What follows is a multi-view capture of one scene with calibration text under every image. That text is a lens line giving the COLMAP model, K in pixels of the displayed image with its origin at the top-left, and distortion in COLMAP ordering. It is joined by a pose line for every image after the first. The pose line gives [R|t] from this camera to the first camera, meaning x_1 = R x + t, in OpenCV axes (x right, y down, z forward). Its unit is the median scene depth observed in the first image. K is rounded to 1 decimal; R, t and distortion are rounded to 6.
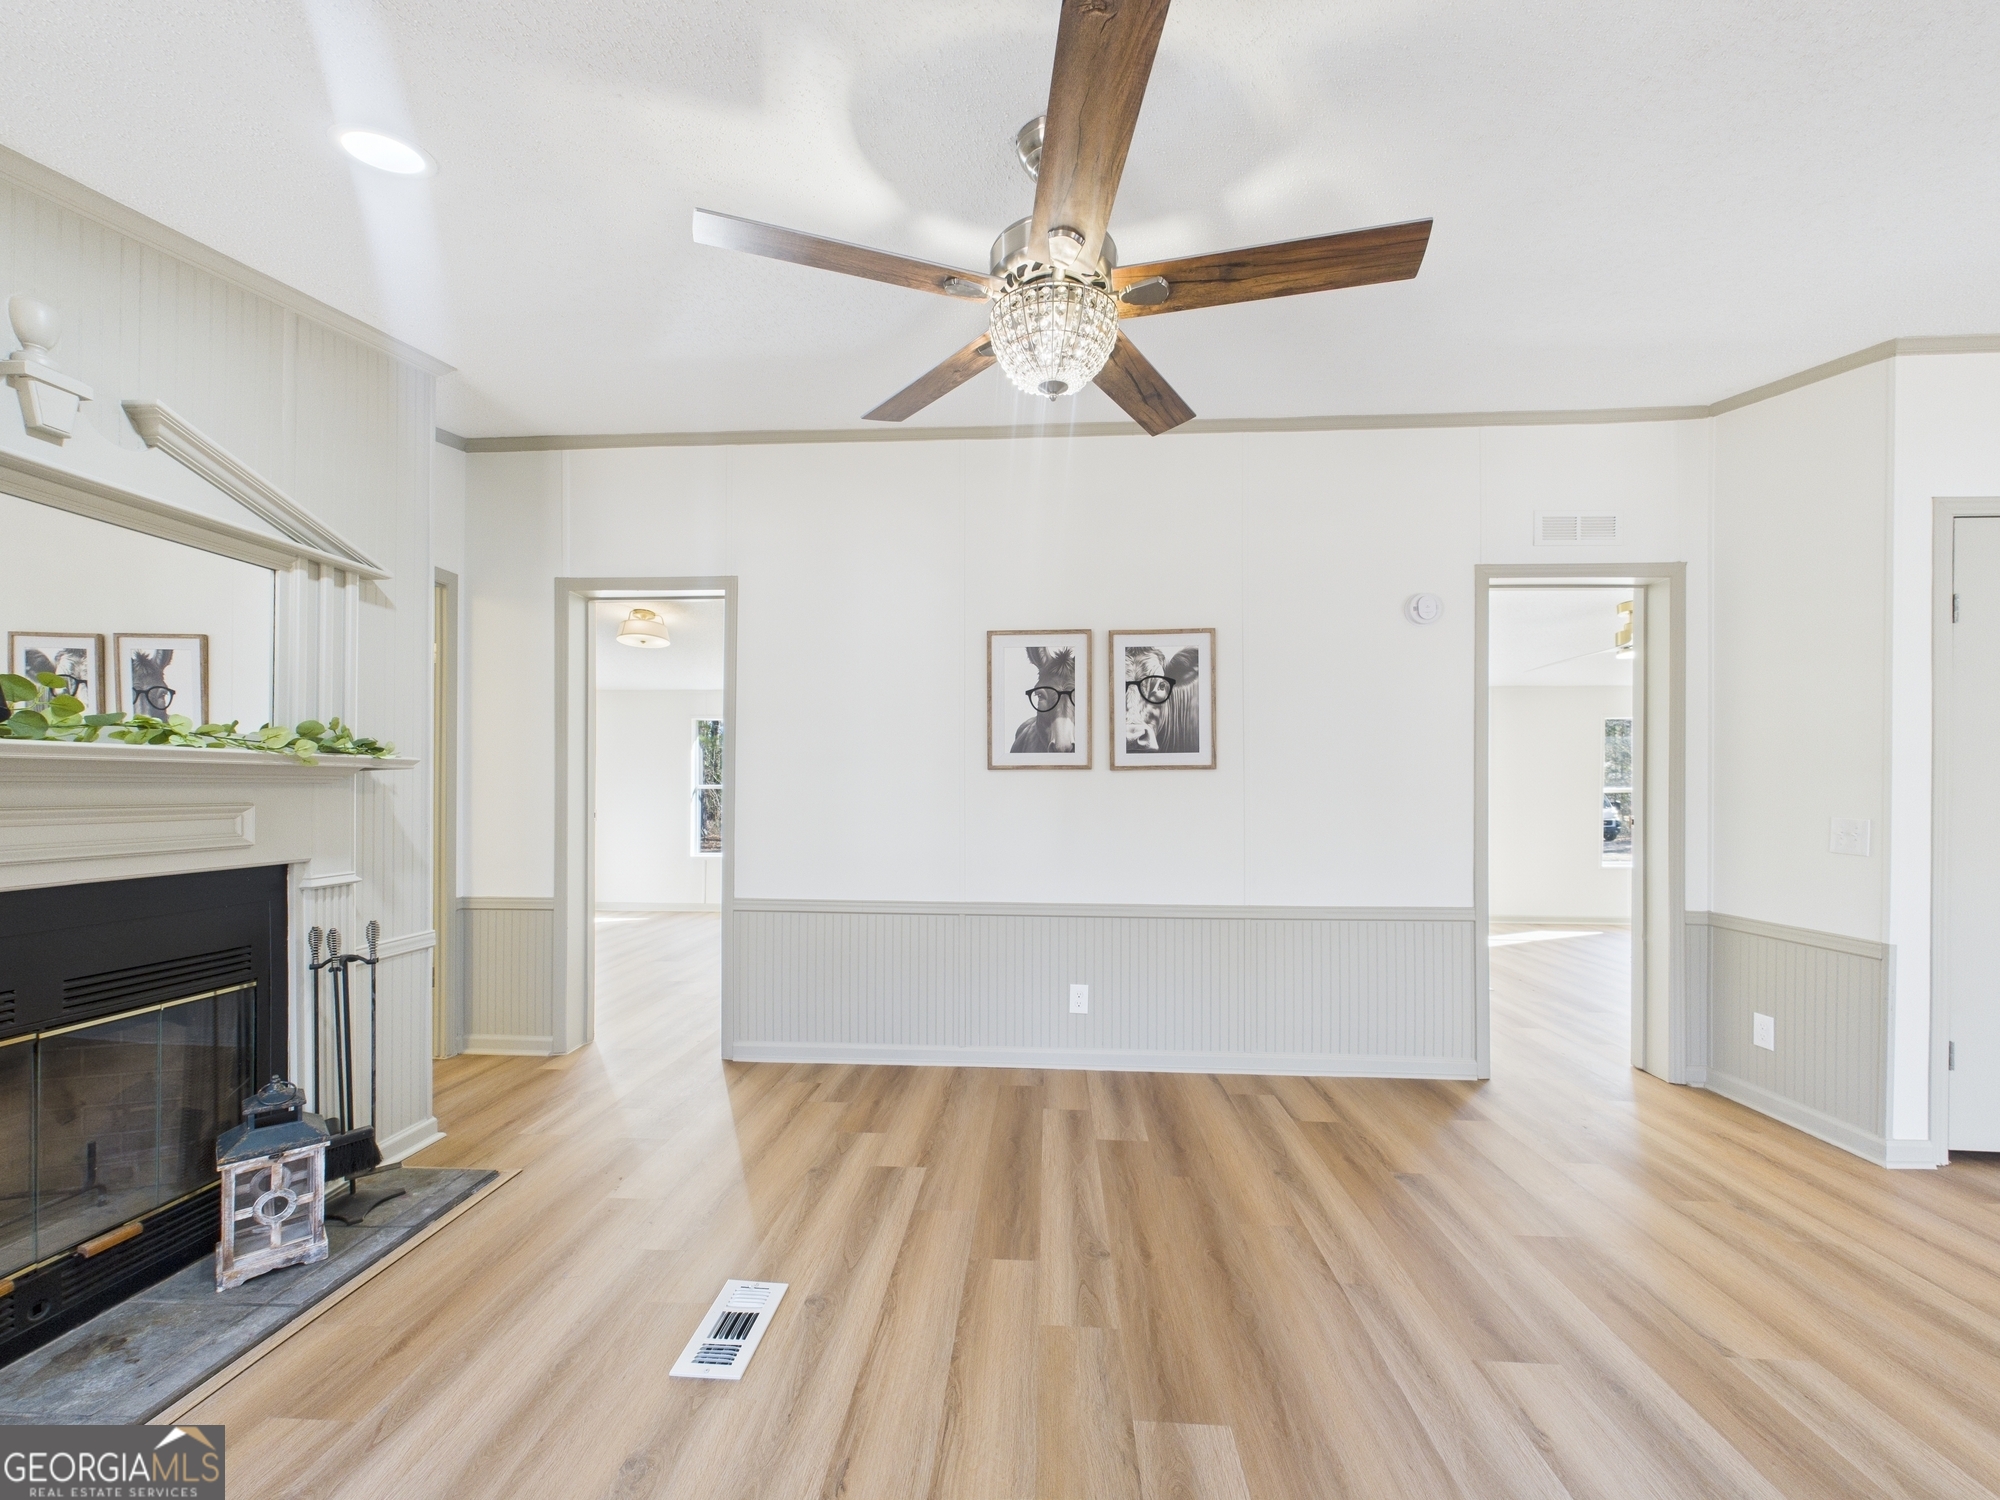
lens RADIAL K [[802.2, 0, 999.7], [0, 802.2, 784.0], [0, 0, 1]] dist [0.002477, -0.000029]
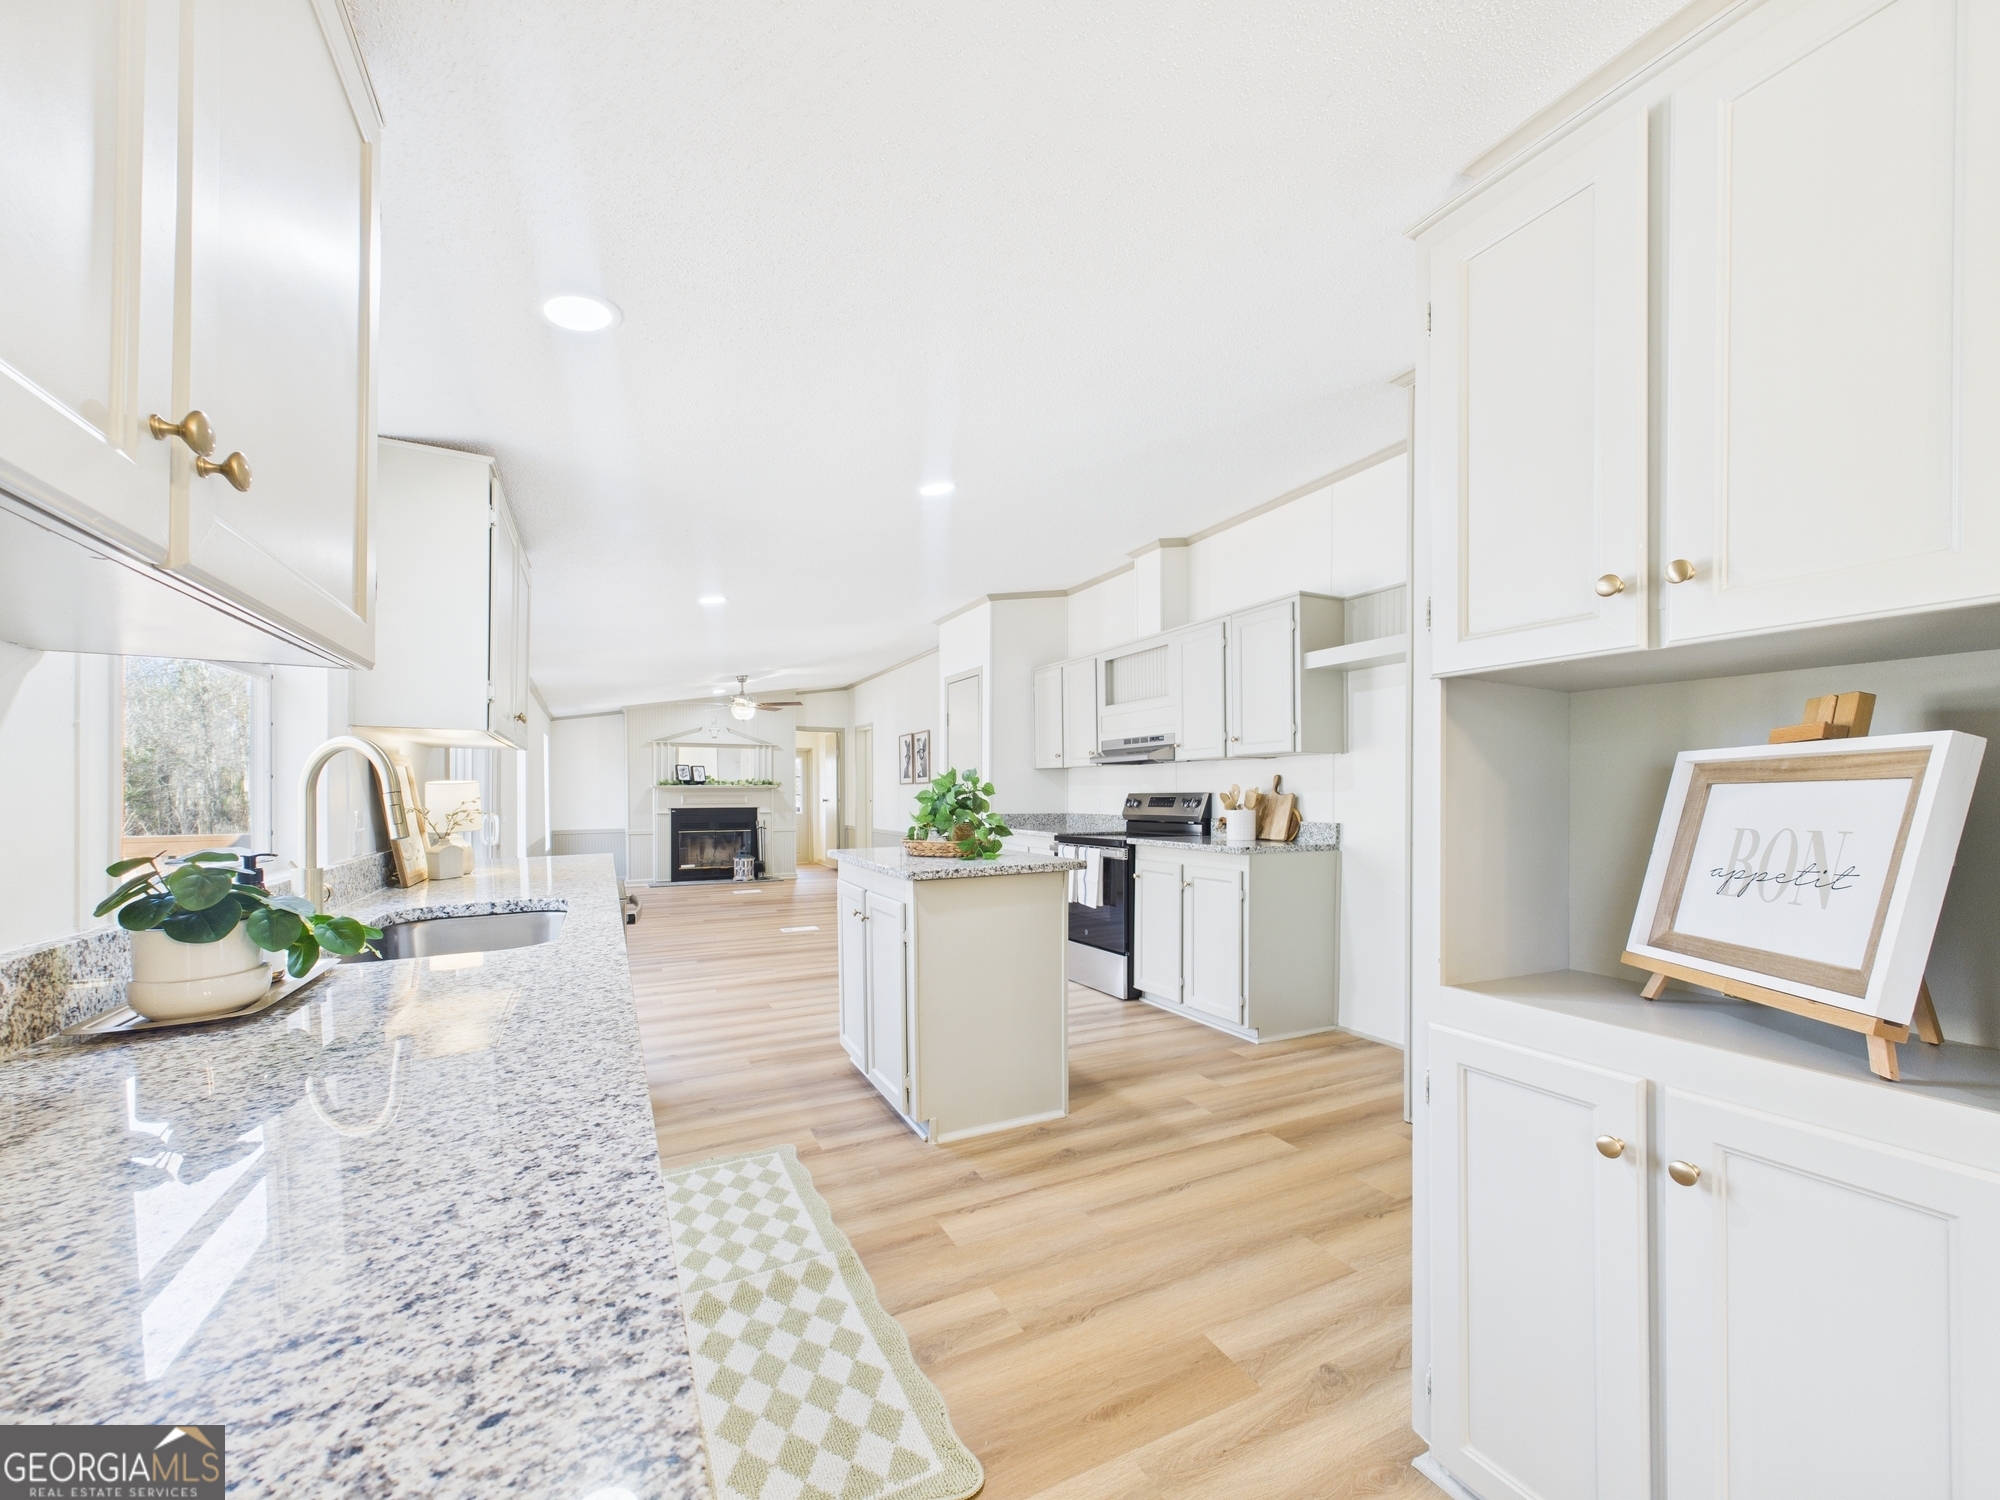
lens RADIAL K [[804.4, 0, 1005.6], [0, 804.4, 805.3], [0, 0, 1]] dist [-0.002120, 0.000476]
pose [[0.507086, 0.007679, -0.861861, 3.978036], [0.003711, 0.999932, 0.011093, 0.037609], [0.861887, -0.008824, 0.507023, -0.160875]]
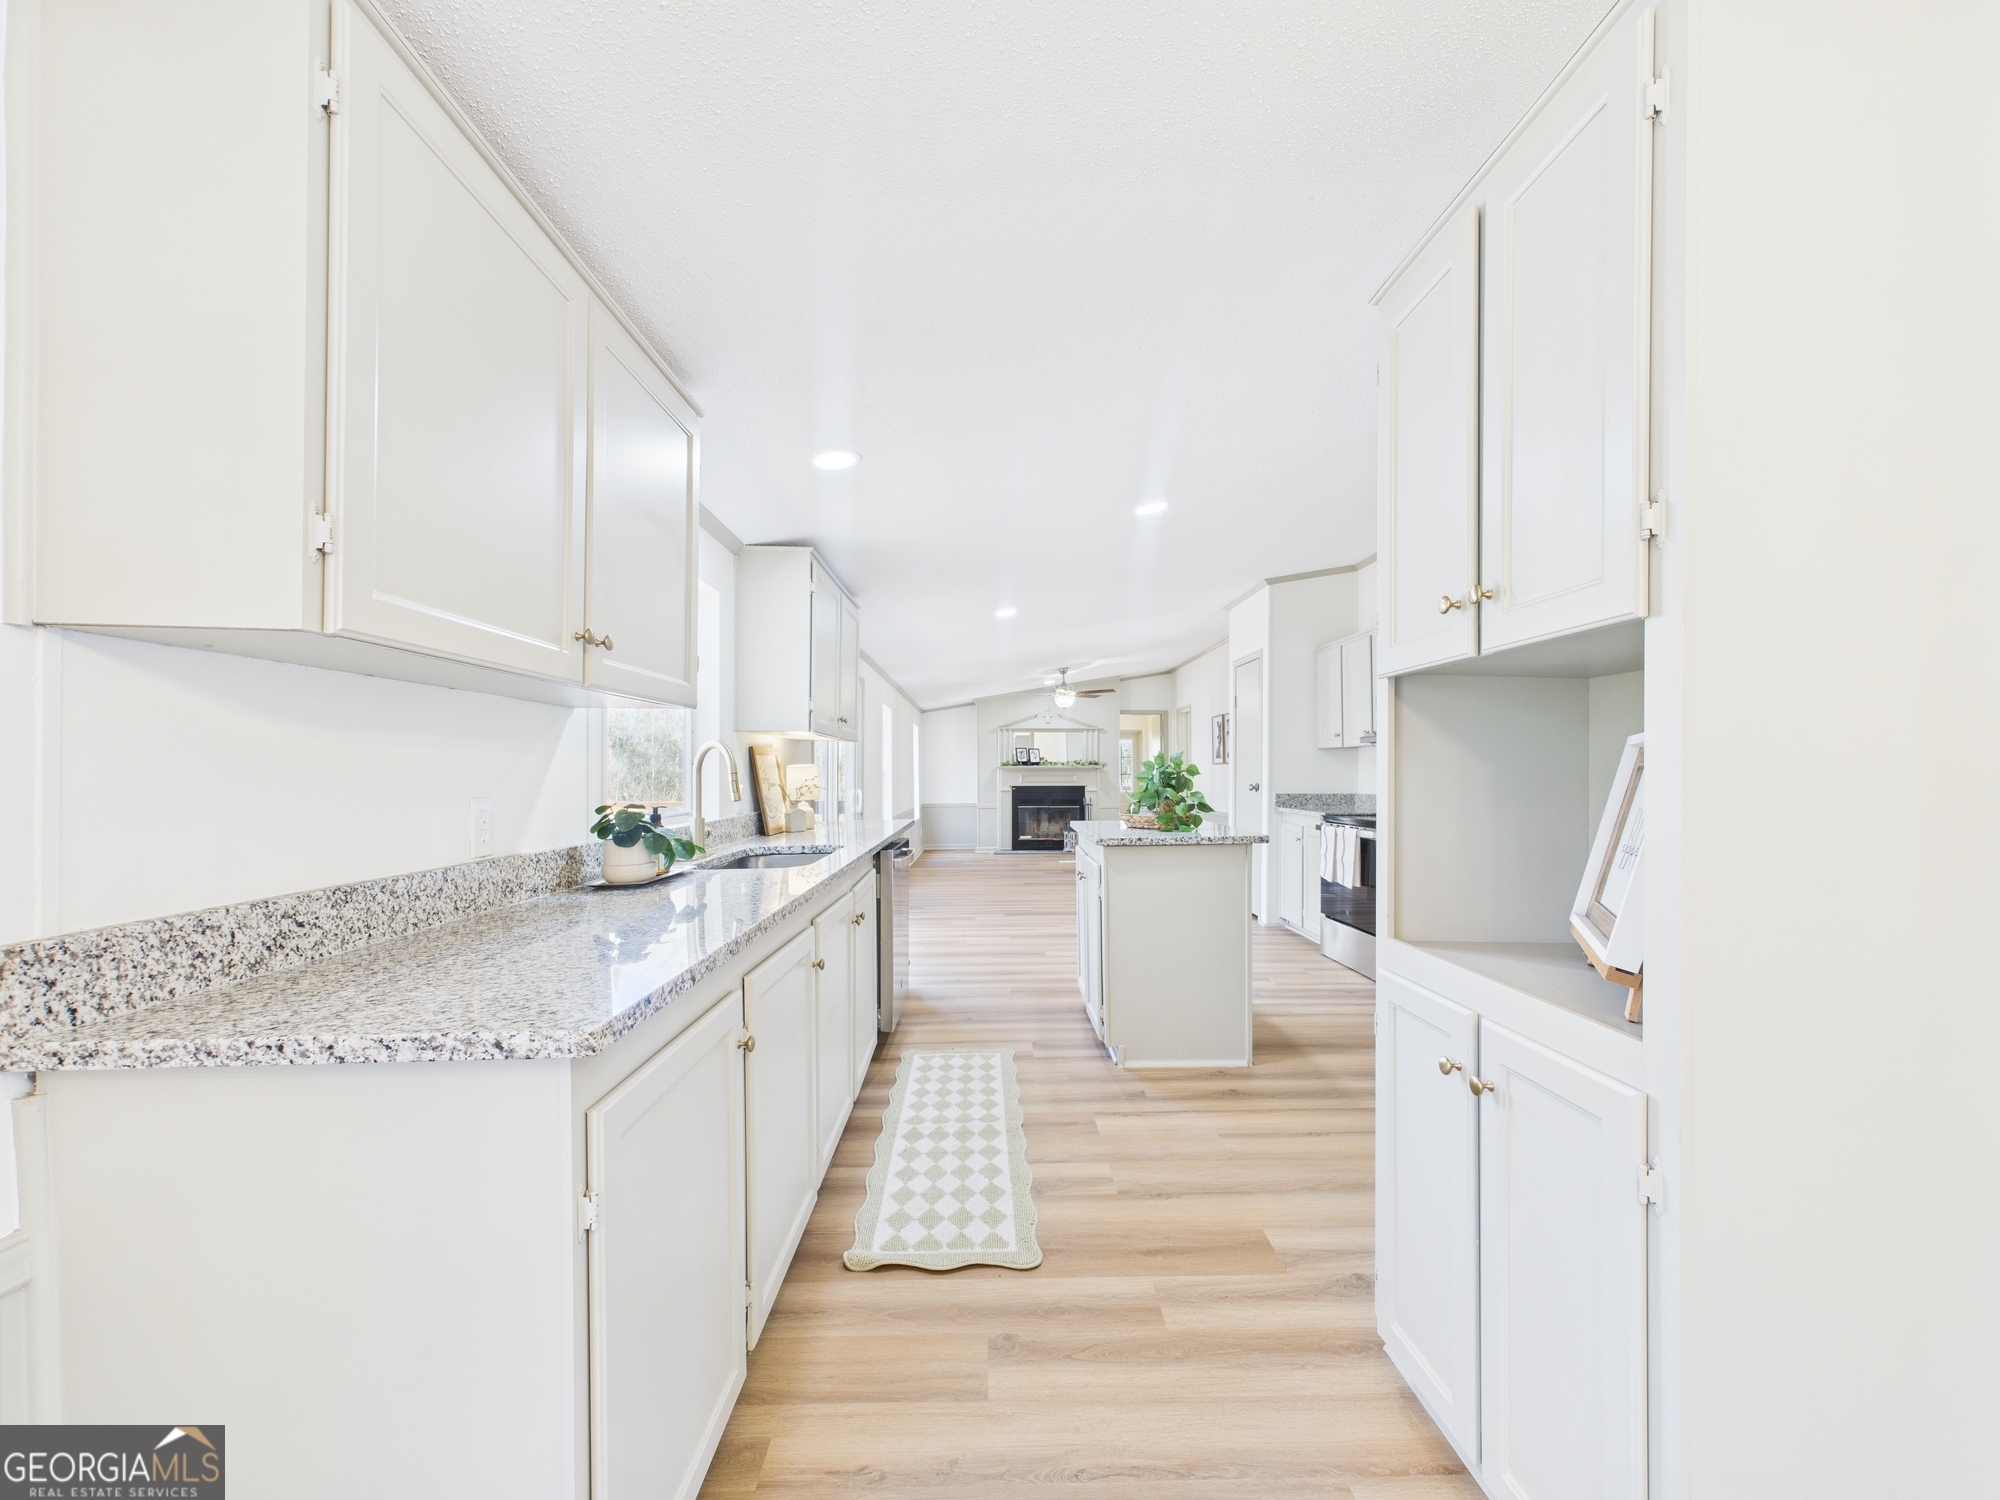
lens RADIAL K [[802.2, 0, 999.7], [0, 802.2, 784.0], [0, 0, 1]] dist [0.002477, -0.000029]
pose [[0.082399, 0.008846, -0.996560, 4.274493], [0.001925, 0.999957, 0.009036, 0.037848], [0.996598, -0.002663, 0.082379, 0.006523]]
